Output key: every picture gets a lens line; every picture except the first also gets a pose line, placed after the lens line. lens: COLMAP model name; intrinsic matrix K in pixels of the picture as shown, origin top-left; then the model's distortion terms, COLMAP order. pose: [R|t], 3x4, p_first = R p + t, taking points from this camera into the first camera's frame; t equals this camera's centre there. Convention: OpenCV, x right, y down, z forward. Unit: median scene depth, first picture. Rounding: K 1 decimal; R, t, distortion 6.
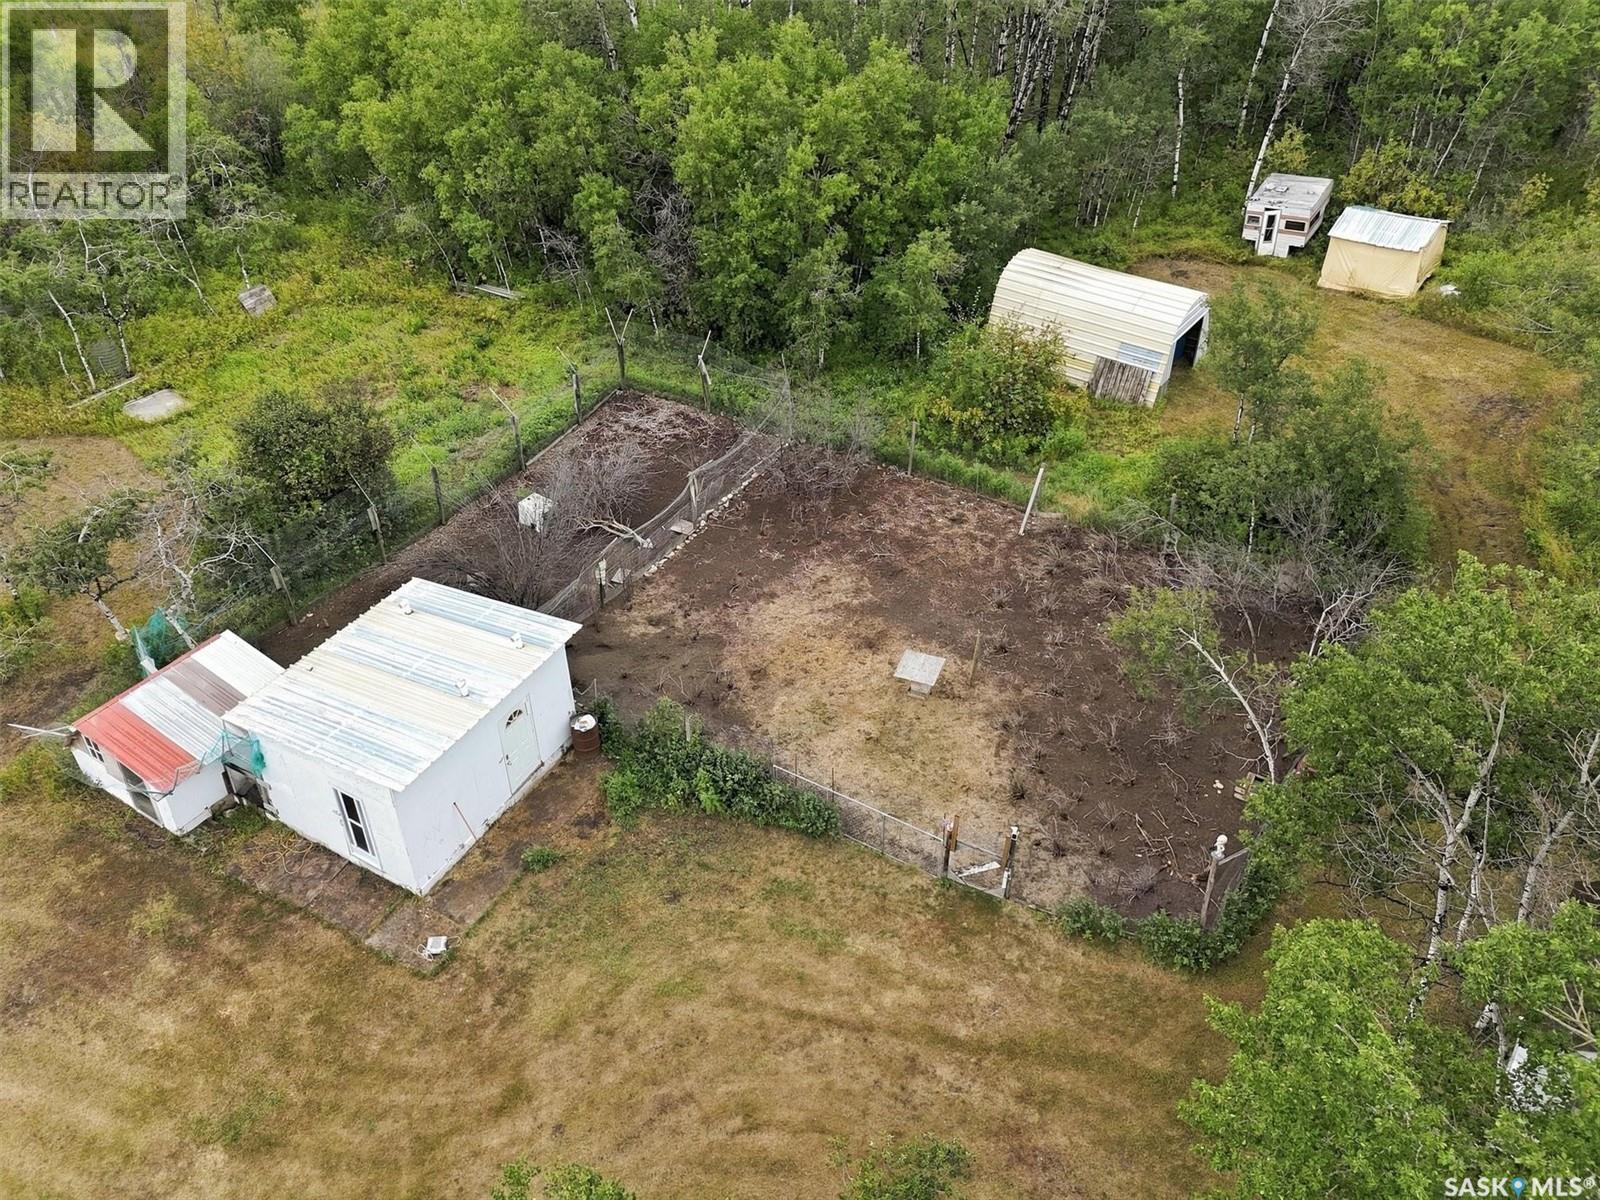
lens RADIAL K [[1168.5, 0, 800.0], [0, 1168.5, 600.0], [0, 0, 1]] dist [0.069777, -0.071471]
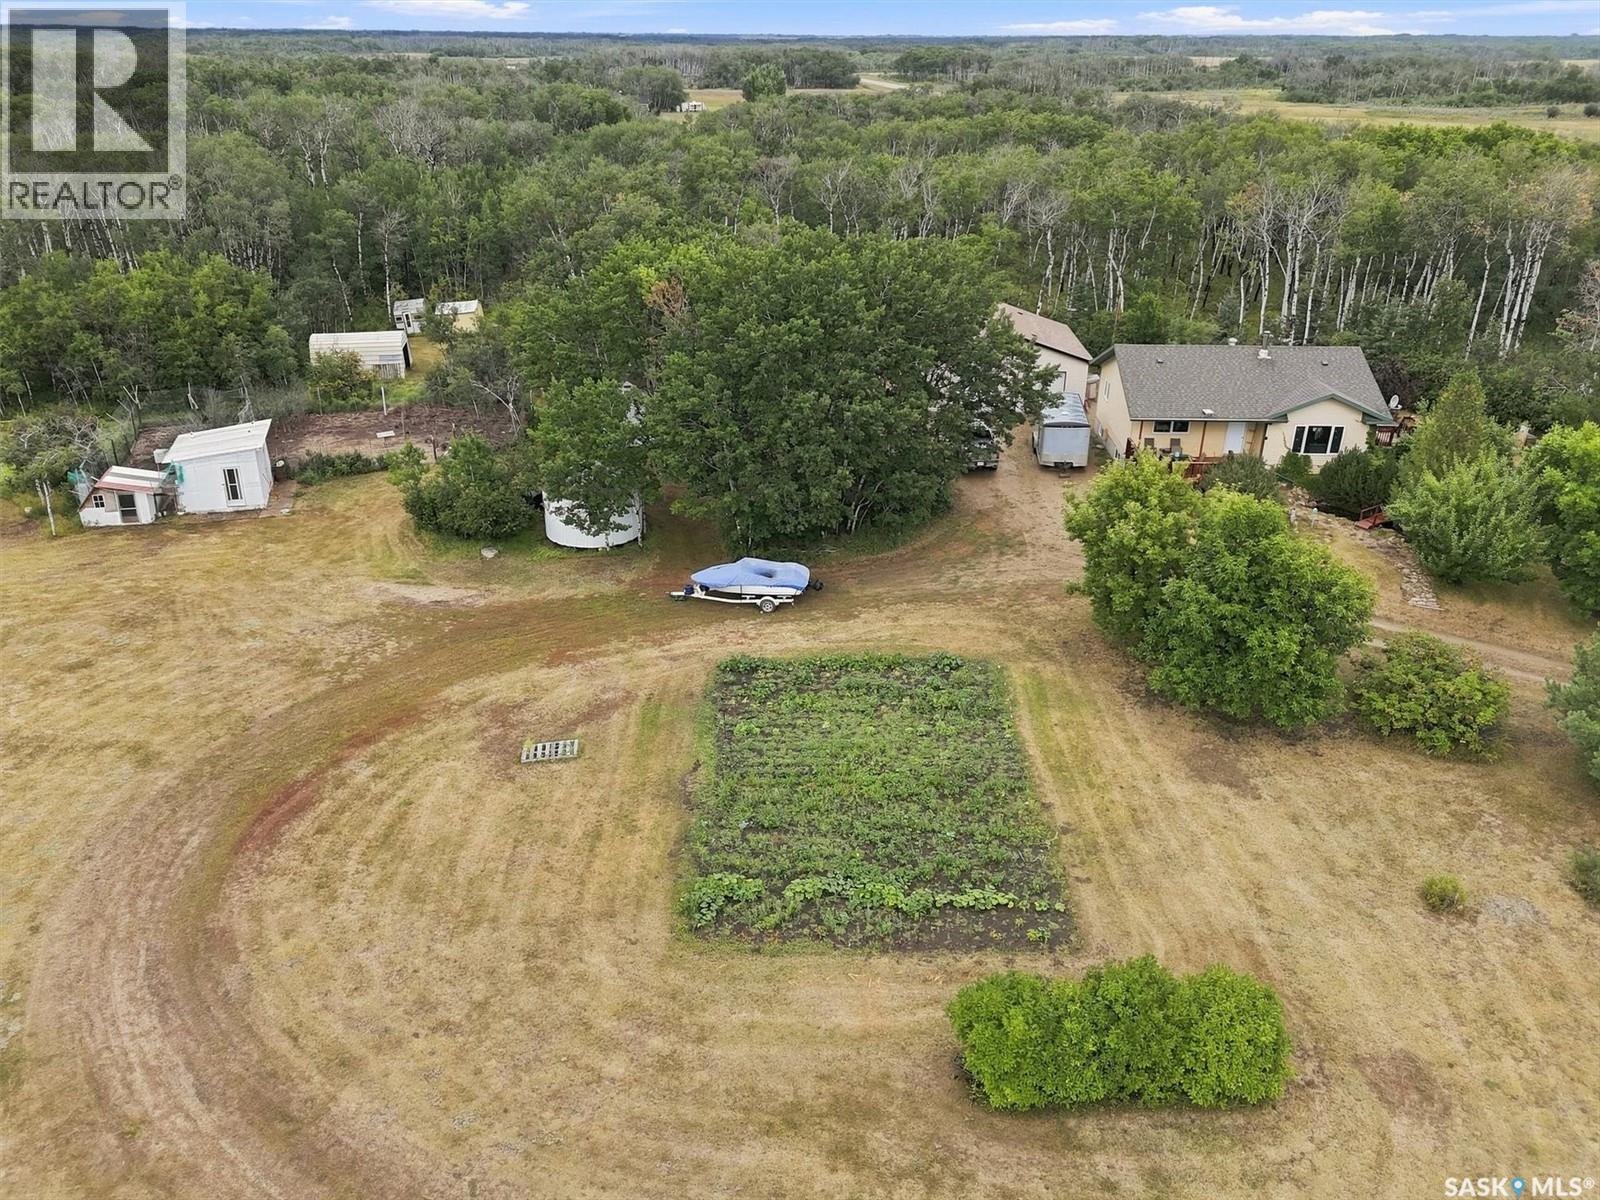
lens RADIAL K [[1168.5, 0, 800.0], [0, 1168.5, 600.0], [0, 0, 1]] dist [0.069777, -0.071471]
pose [[0.691820, -0.307359, 0.653387, -0.761293], [0.452802, 0.889522, -0.060997, 0.674460], [-0.562455, 0.338054, 0.754562, -0.965799]]
